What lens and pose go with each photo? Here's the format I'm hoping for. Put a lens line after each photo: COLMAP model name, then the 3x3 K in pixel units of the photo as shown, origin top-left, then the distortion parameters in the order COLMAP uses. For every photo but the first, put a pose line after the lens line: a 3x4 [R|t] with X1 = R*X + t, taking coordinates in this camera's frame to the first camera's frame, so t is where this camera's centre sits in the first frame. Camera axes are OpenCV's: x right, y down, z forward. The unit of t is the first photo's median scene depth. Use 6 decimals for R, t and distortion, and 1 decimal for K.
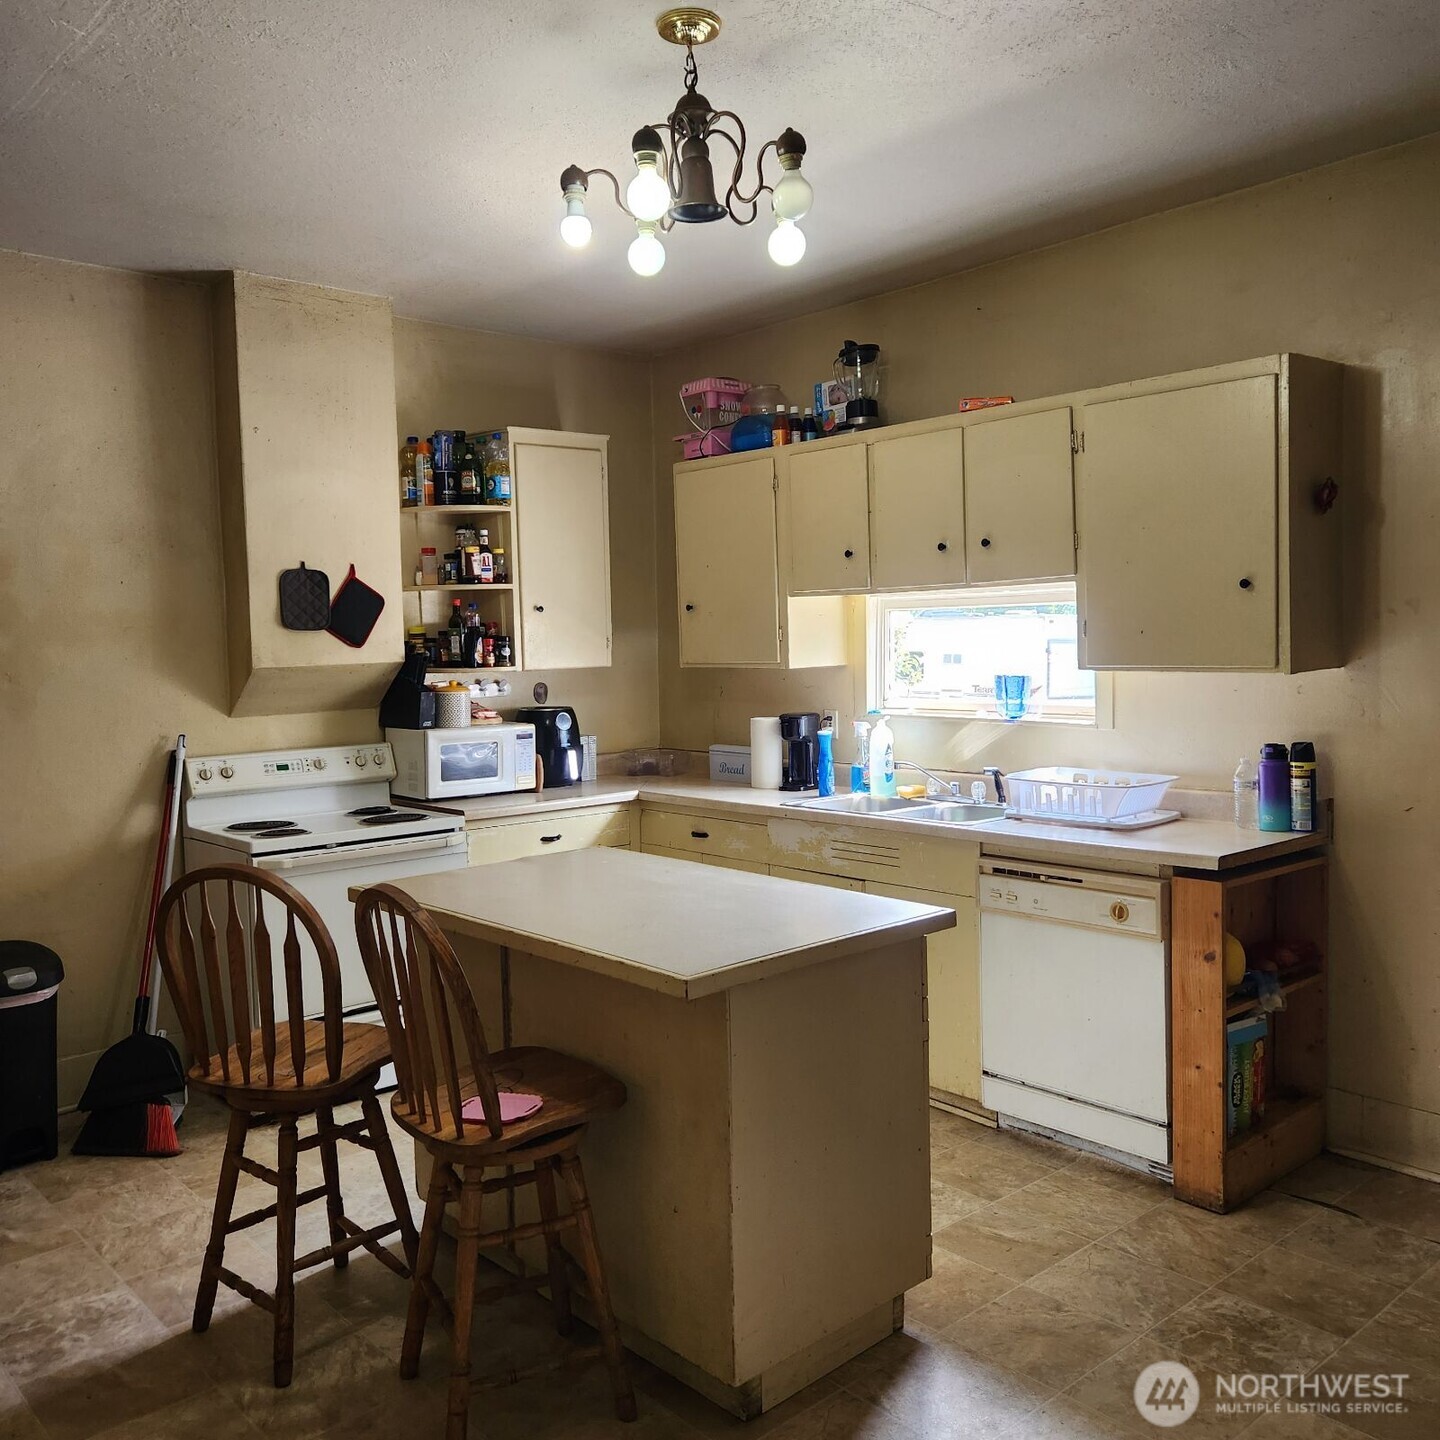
lens RADIAL K [[1258.2, 0, 722.6], [0, 1258.2, 720.4], [0, 0, 1]] dist [0.070606, -0.088640]
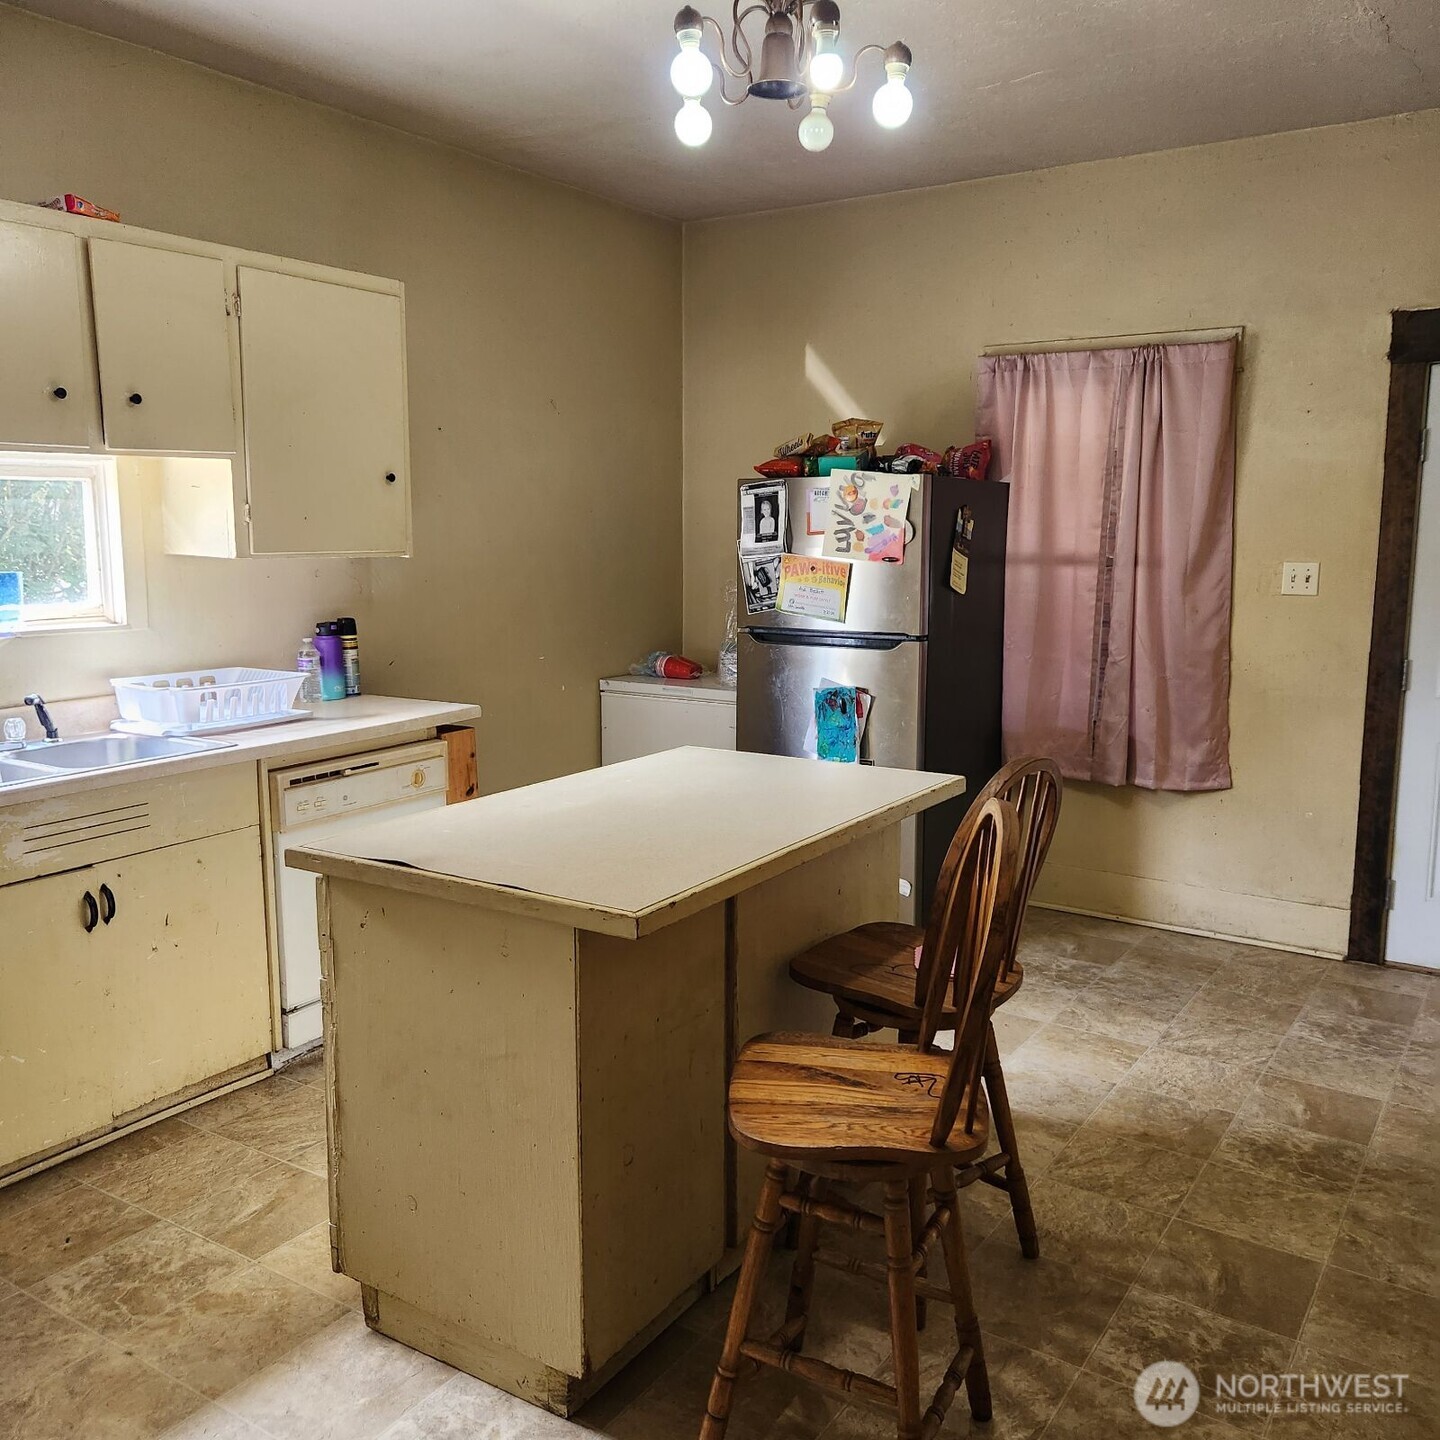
lens RADIAL K [[1258.2, 0, 722.6], [0, 1258.2, 720.4], [0, 0, 1]] dist [0.070606, -0.088640]
pose [[-0.259908, -0.129363, 0.956929, -0.754748], [0.063992, 0.986500, 0.150741, -0.044223], [-0.963511, 0.100415, -0.248121, 0.957454]]
